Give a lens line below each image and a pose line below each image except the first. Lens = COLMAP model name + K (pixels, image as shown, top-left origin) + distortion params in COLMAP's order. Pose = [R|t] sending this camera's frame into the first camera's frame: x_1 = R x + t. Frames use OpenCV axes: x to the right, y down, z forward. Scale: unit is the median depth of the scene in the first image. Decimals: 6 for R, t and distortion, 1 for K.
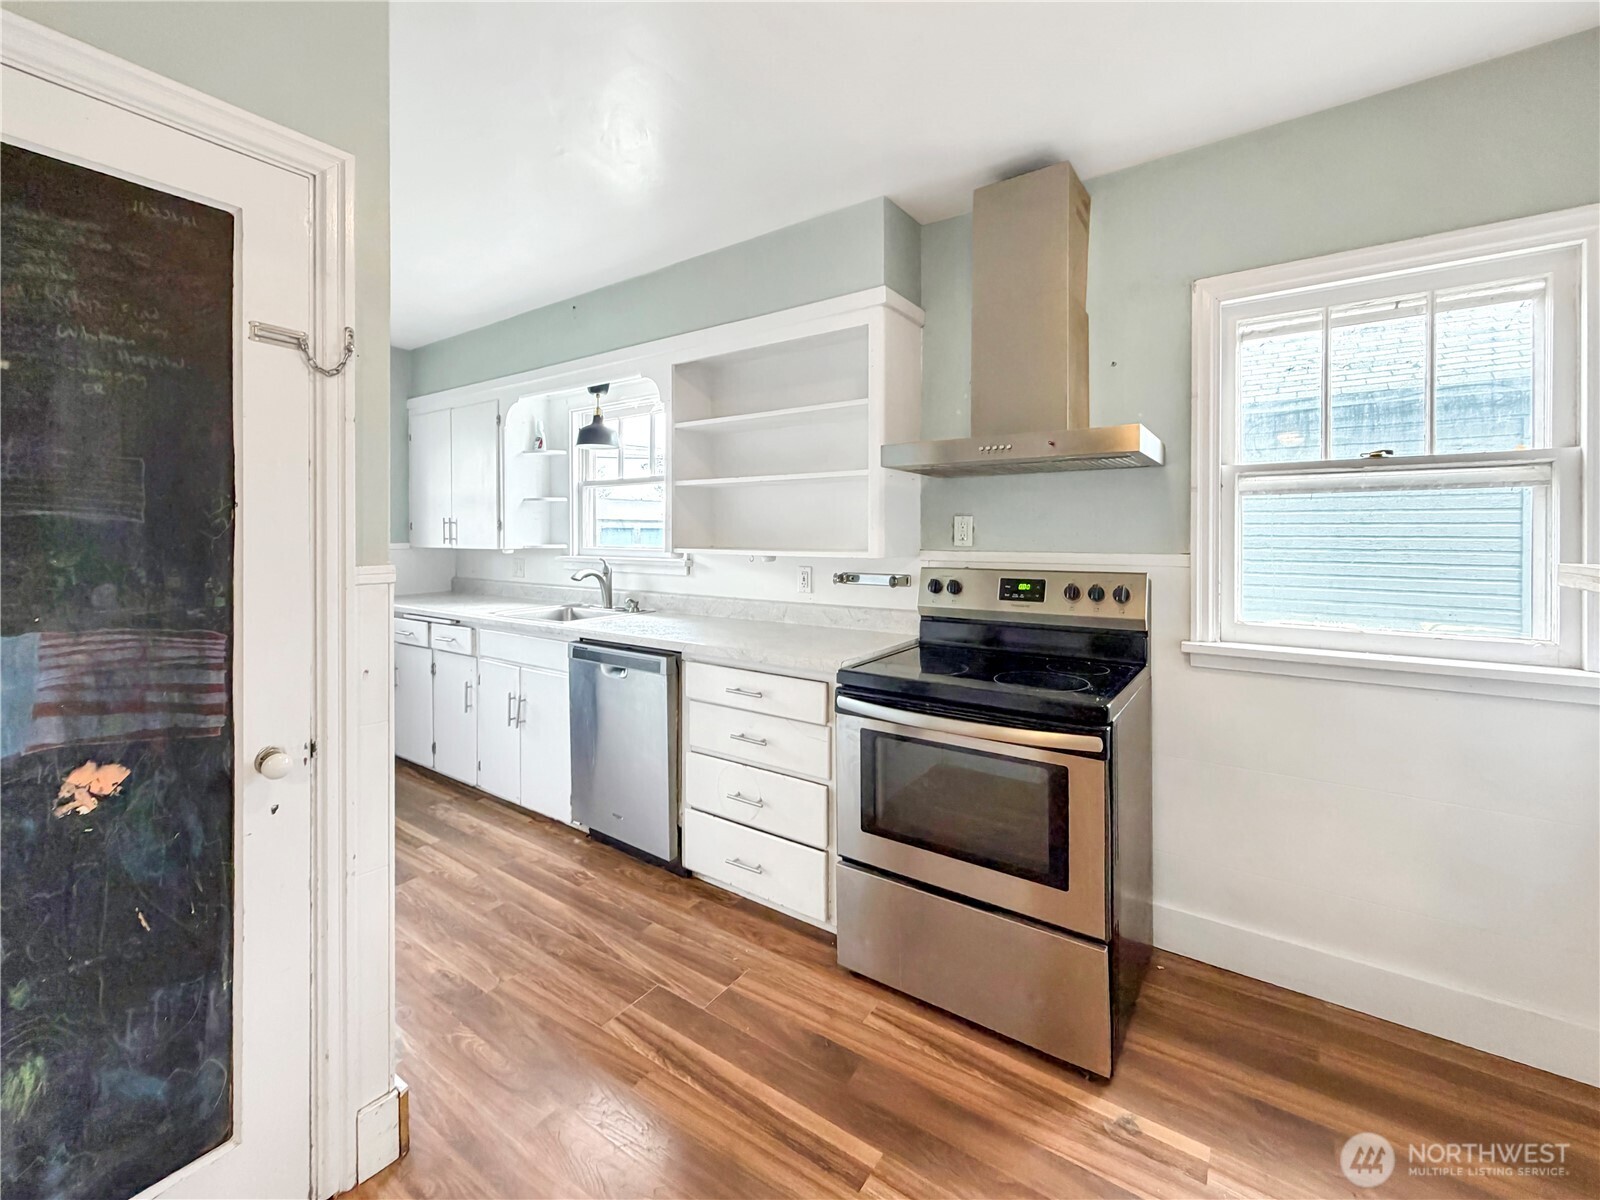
lens RADIAL K [[658.8, 0, 802.6], [0, 658.8, 527.2], [0, 0, 1]] dist [0.005916, -0.000853]
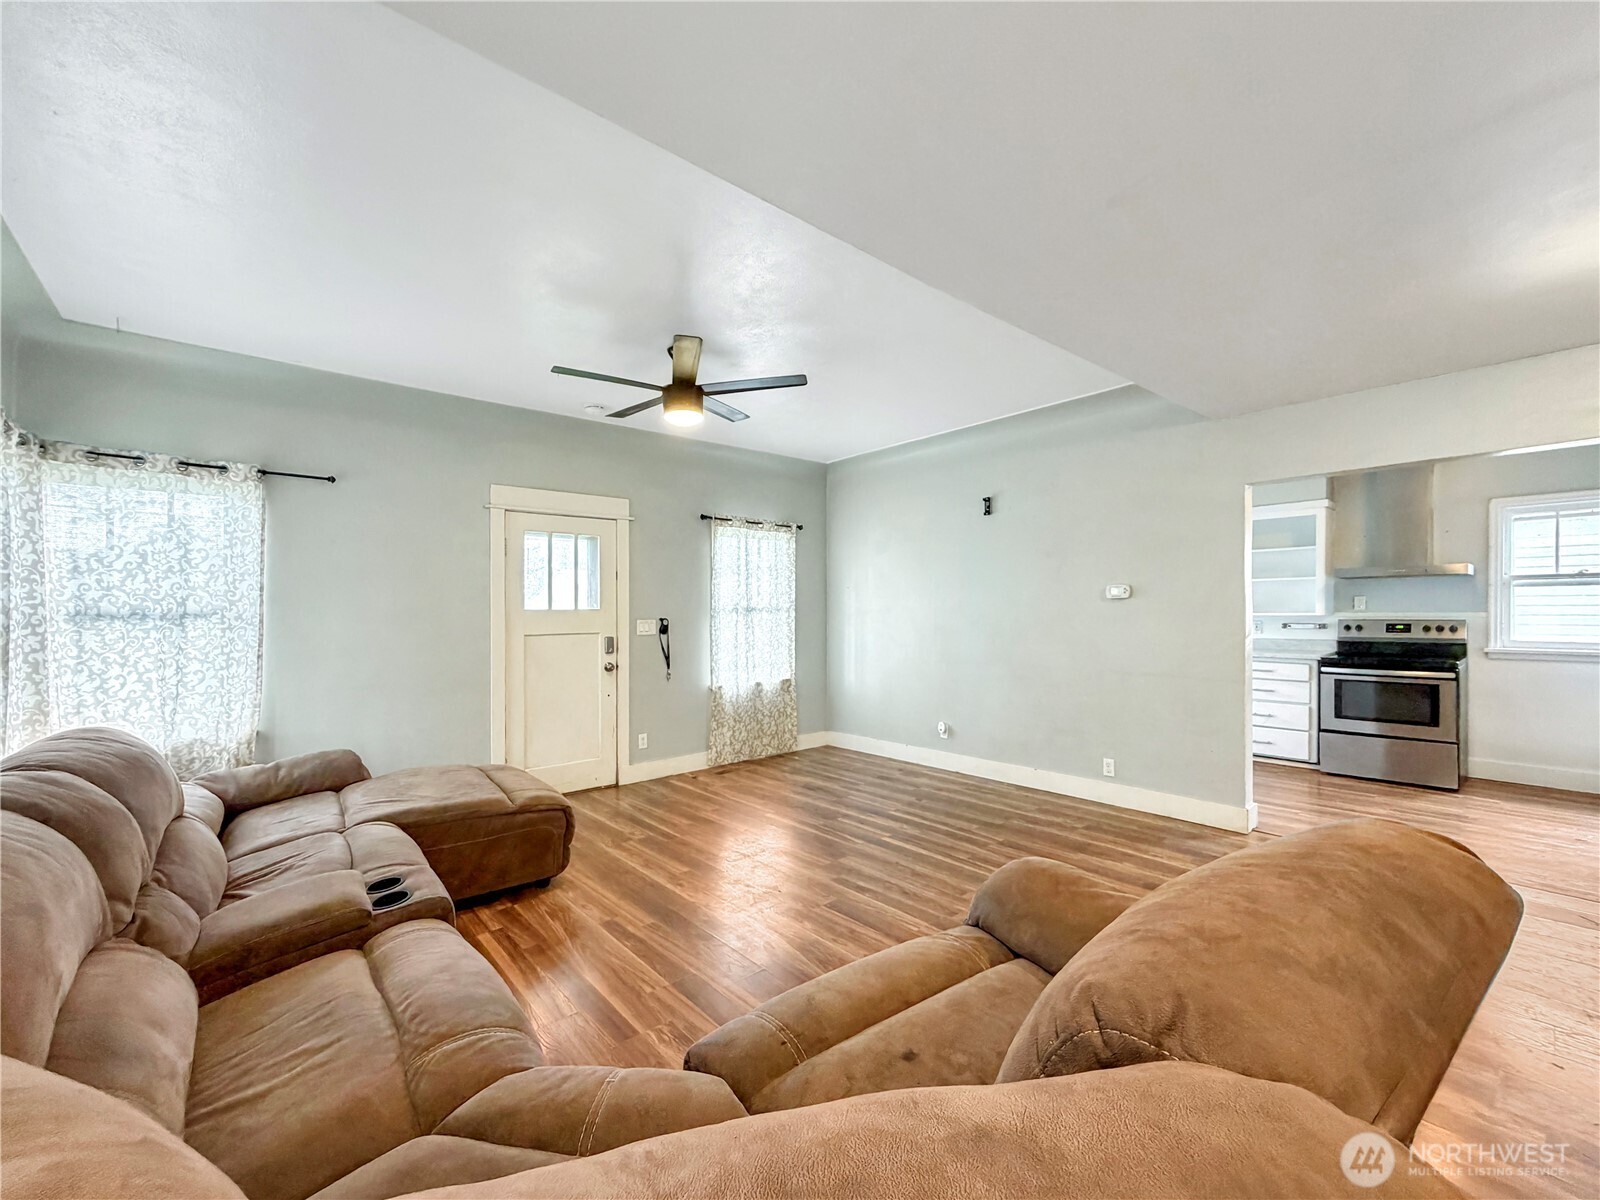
lens RADIAL K [[658.8, 0, 790.0], [0, 658.8, 607.1], [0, 0, 1]] dist [0.005916, -0.000853]
pose [[0.968120, -0.008433, -0.250343, -1.072534], [0.010340, 0.999927, 0.006303, -0.015523], [0.250272, -0.008690, 0.968137, -1.664610]]
